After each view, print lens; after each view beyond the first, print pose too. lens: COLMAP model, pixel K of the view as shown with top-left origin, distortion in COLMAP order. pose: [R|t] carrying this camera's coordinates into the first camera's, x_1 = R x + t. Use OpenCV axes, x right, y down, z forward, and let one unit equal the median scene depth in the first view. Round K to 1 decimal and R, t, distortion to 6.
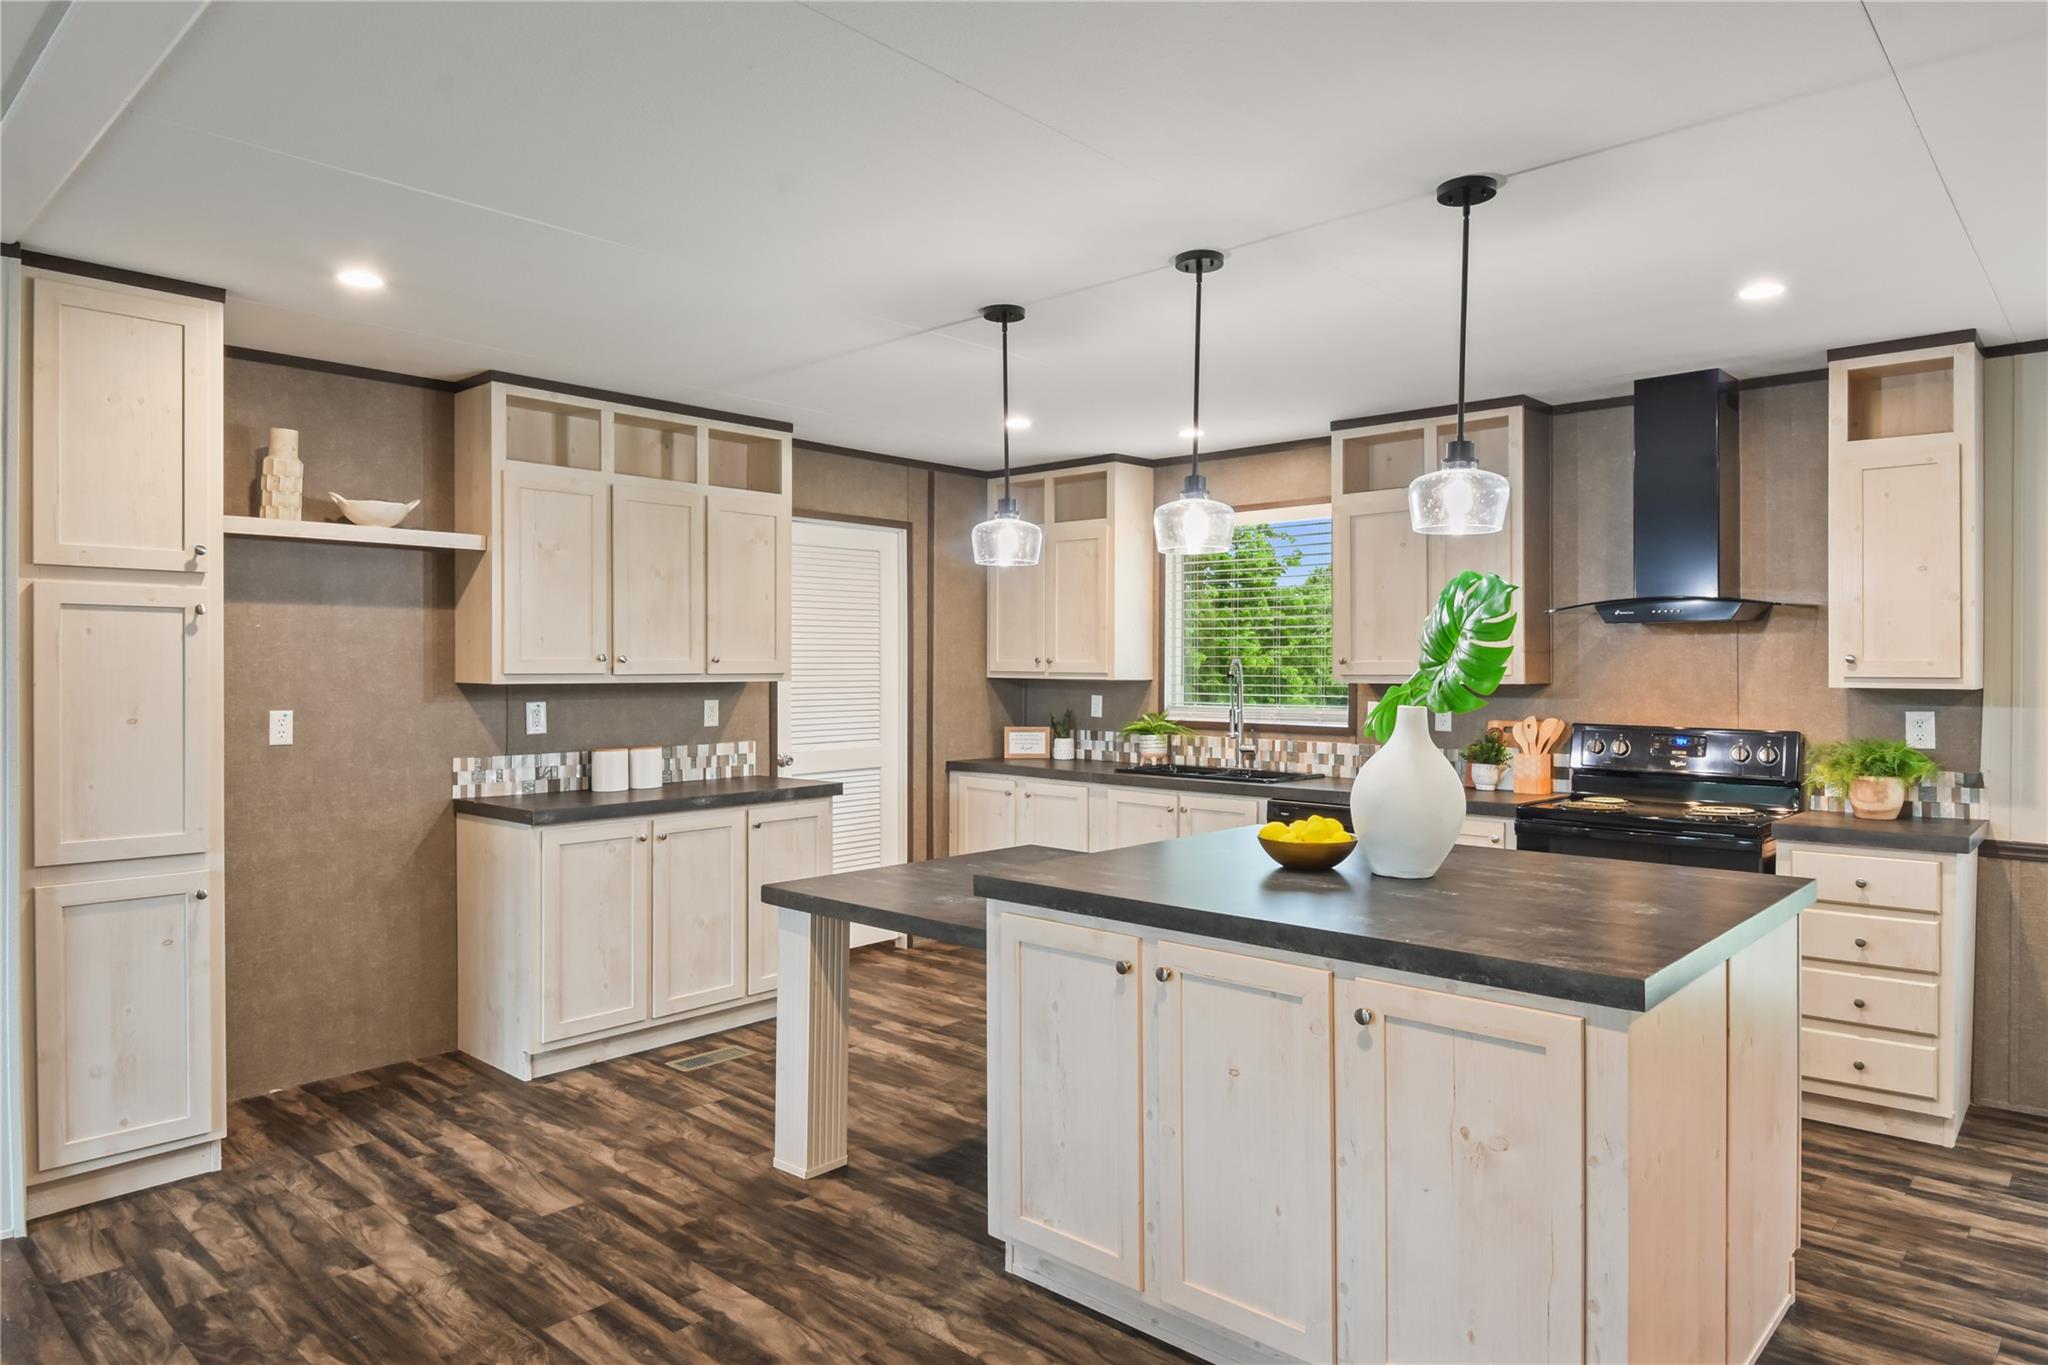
lens RADIAL K [[1233.8, 0, 1025.2], [0, 1233.8, 669.3], [0, 0, 1]] dist [0.033799, -0.040180]
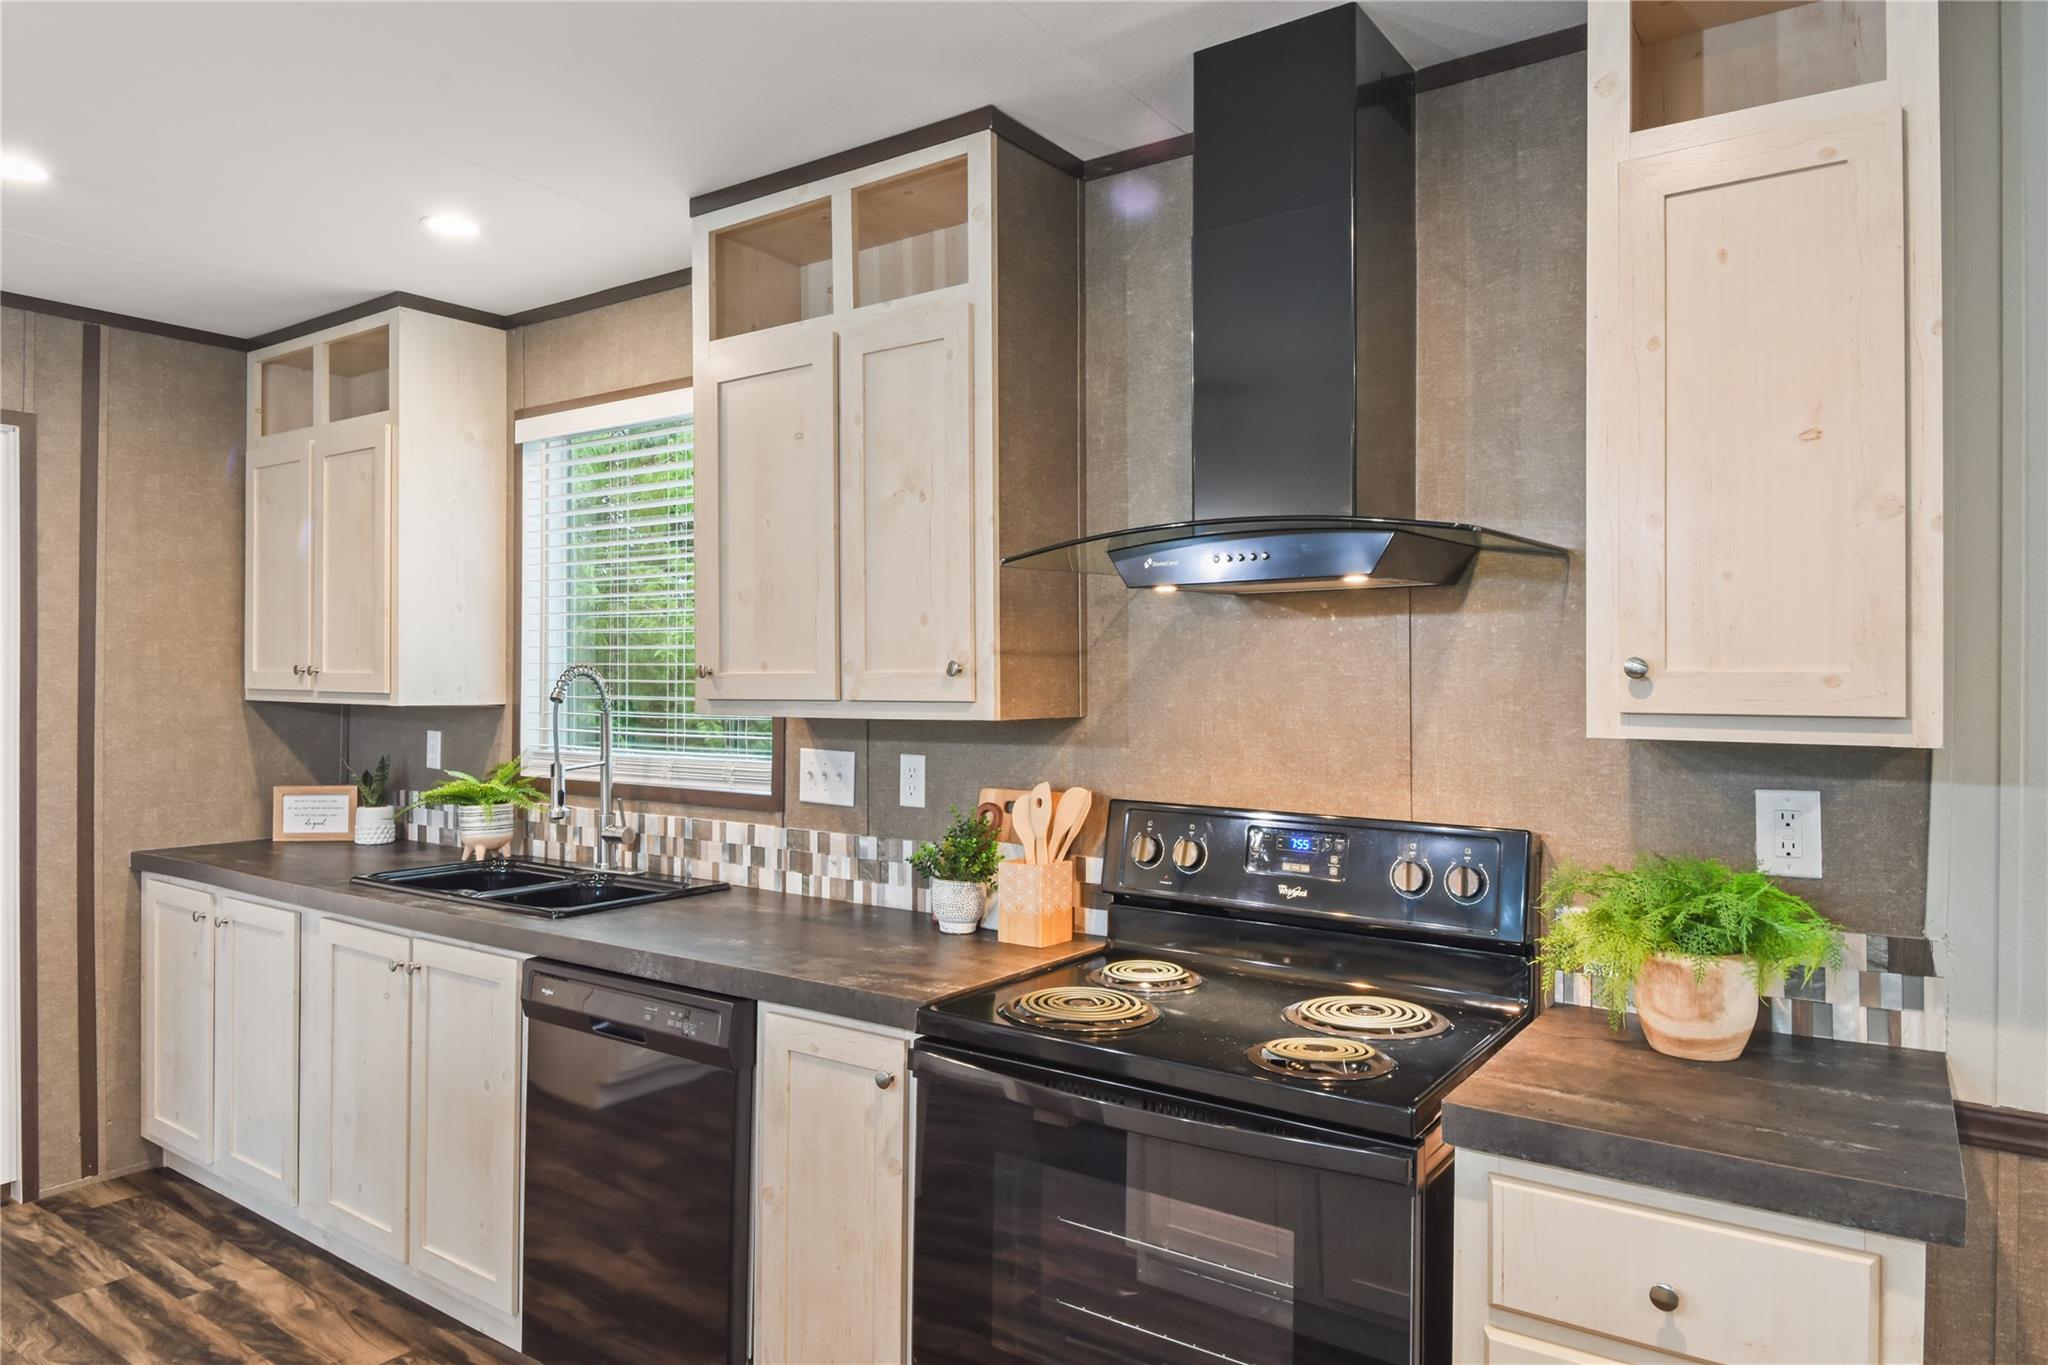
lens RADIAL K [[1256.5, 0, 1025.2], [0, 1256.5, 673.0], [0, 0, 1]] dist [0.042934, -0.045396]
pose [[0.990878, 0.001159, 0.134758, 0.353006], [-0.000408, 0.999984, -0.005595, -0.003733], [-0.134762, 0.005489, 0.990863, 0.530237]]
